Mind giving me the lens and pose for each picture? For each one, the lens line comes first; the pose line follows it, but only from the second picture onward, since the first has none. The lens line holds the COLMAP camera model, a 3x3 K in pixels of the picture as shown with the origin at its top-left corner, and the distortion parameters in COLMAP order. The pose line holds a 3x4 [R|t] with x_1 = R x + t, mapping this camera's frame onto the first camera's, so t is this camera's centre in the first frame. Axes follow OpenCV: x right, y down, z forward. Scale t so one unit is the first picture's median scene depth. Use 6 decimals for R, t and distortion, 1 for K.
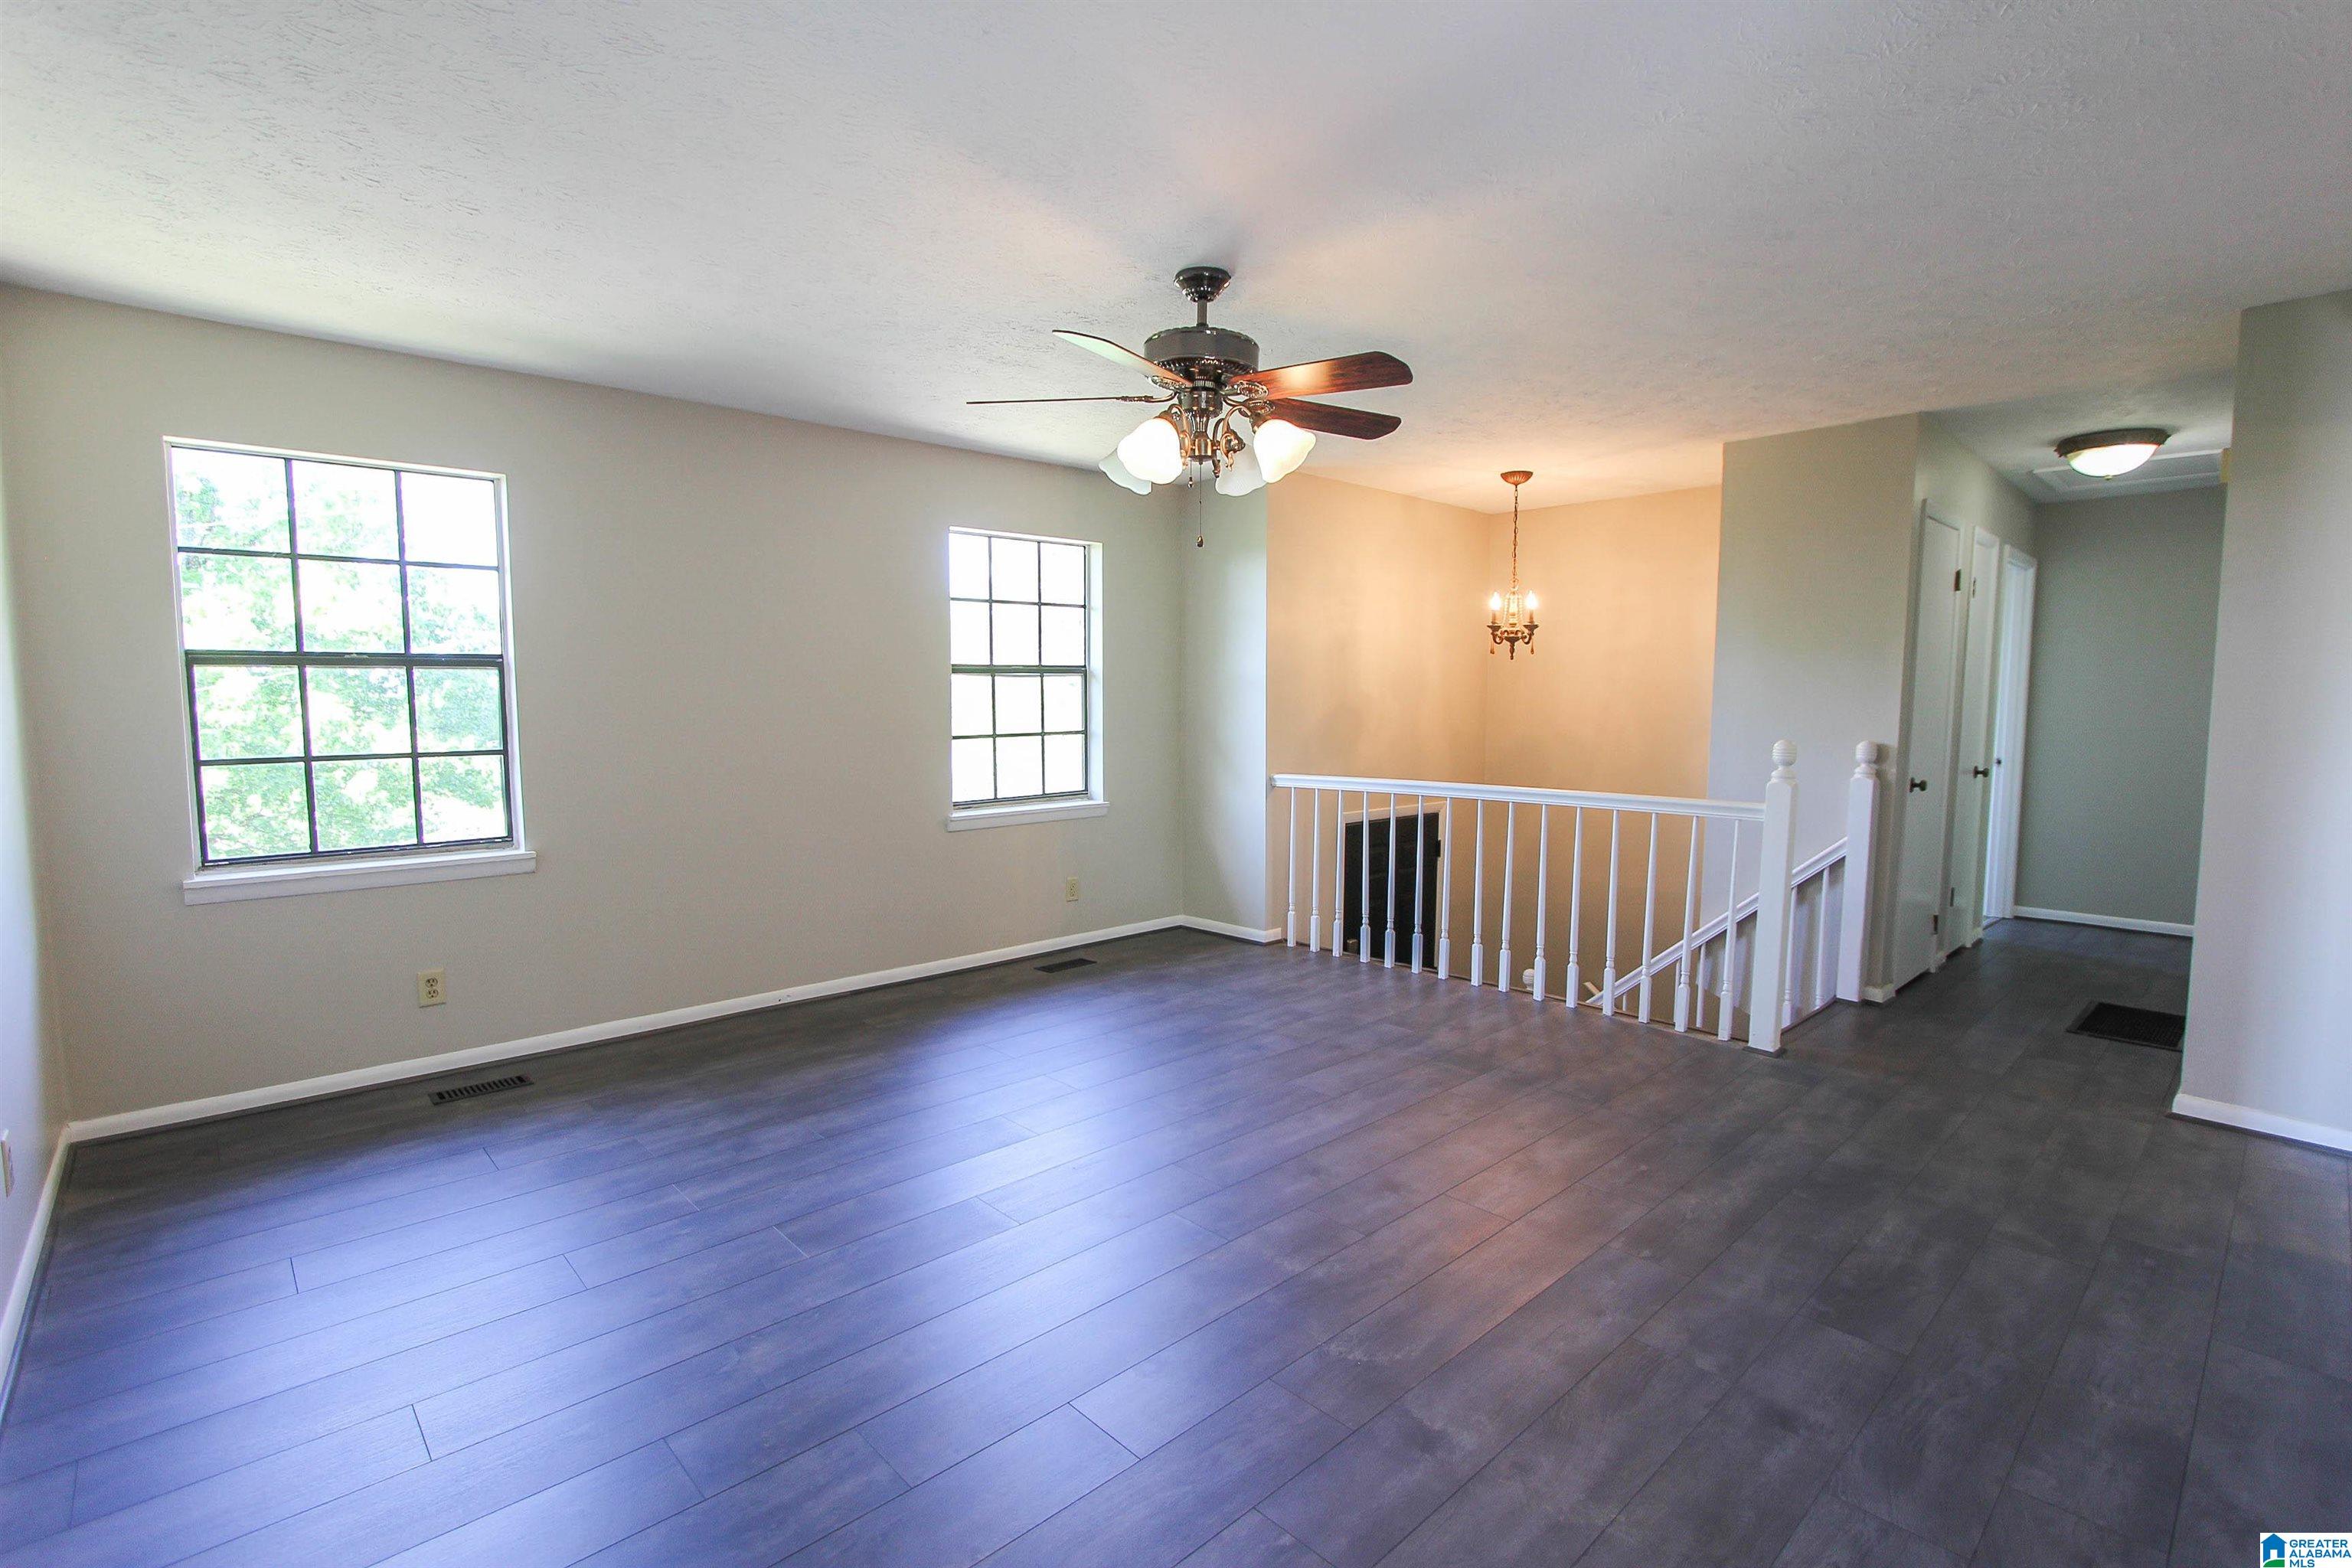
lens RADIAL K [[1087.0, 0, 1180.6], [0, 1087.0, 778.6], [0, 0, 1]] dist [-0.020496, 0.003285]
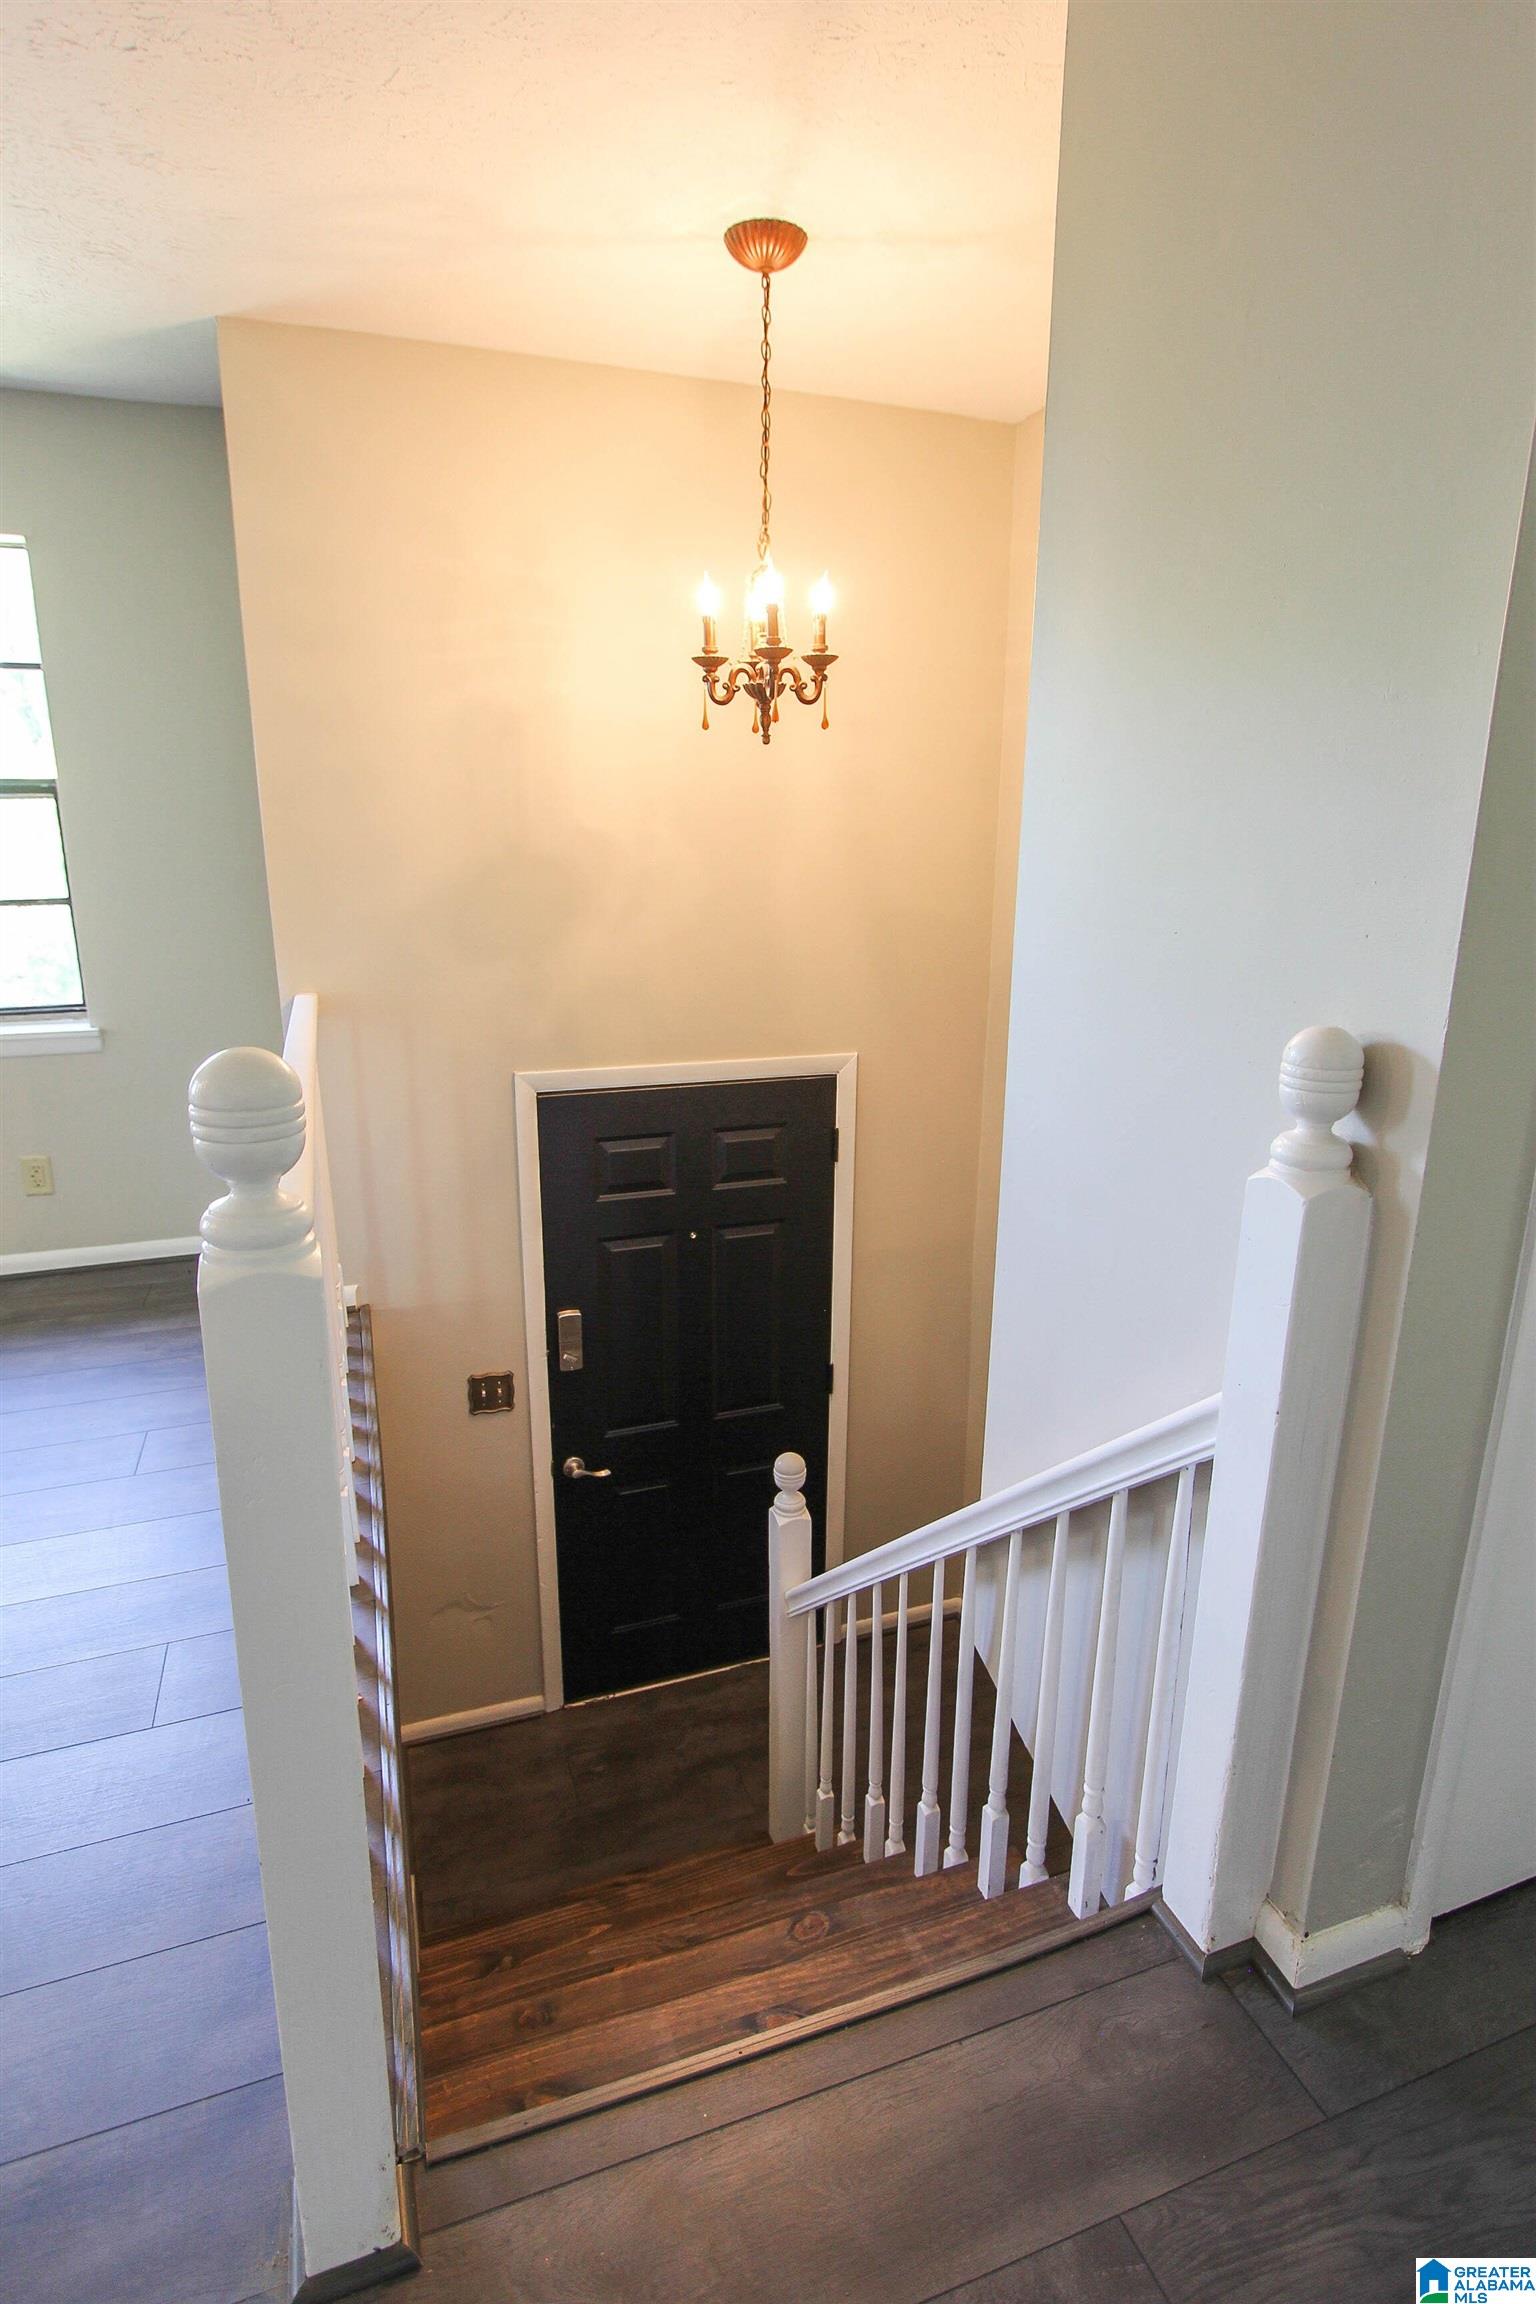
lens RADIAL K [[1211.1, 0, 773.3], [0, 1211.1, 1151.3], [0, 0, 1]] dist [-0.022187, 0.004510]
pose [[0.920382, 0.101228, -0.377691, 0.643255], [-0.033311, 0.982696, 0.182207, -0.053236], [0.389599, -0.155118, 0.907827, 0.723144]]
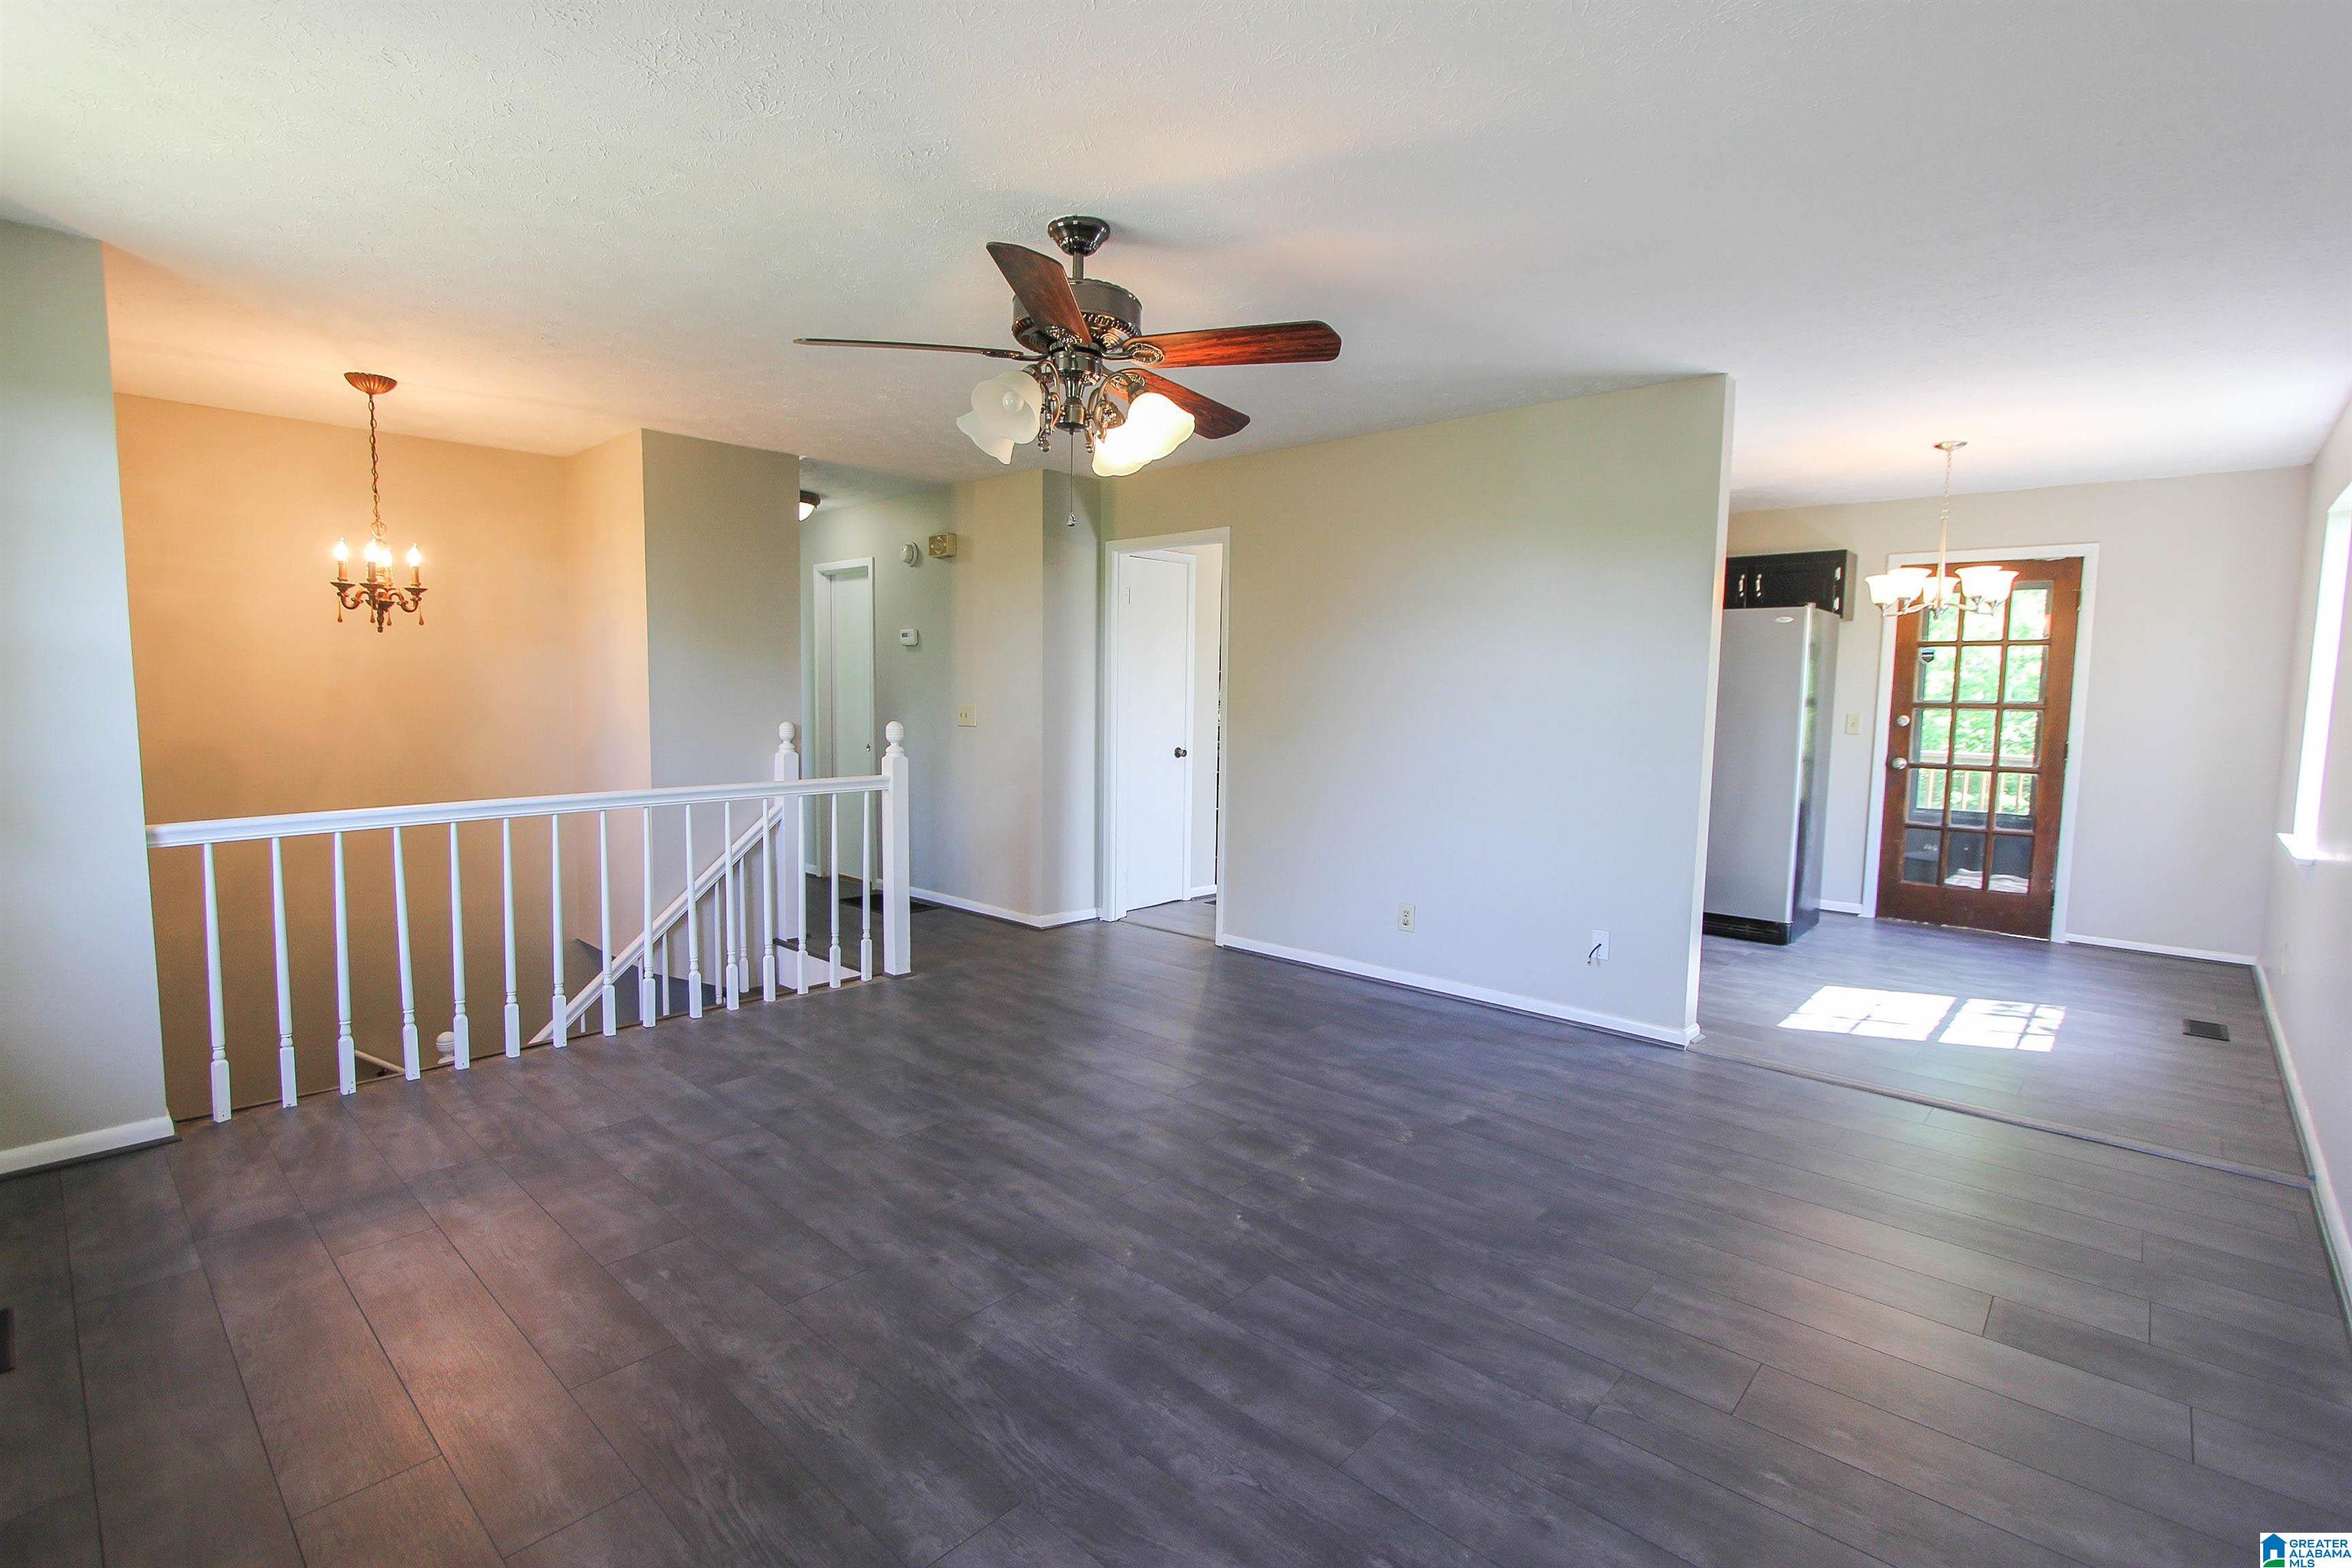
lens RADIAL K [[1087.0, 0, 1178.4], [0, 1087.0, 790.2], [0, 0, 1]] dist [-0.020496, 0.003285]
pose [[-0.079950, -0.096910, 0.992077, -0.611443], [0.064341, 0.992686, 0.102155, -0.055861], [-0.994720, 0.071999, -0.073130, 0.675466]]
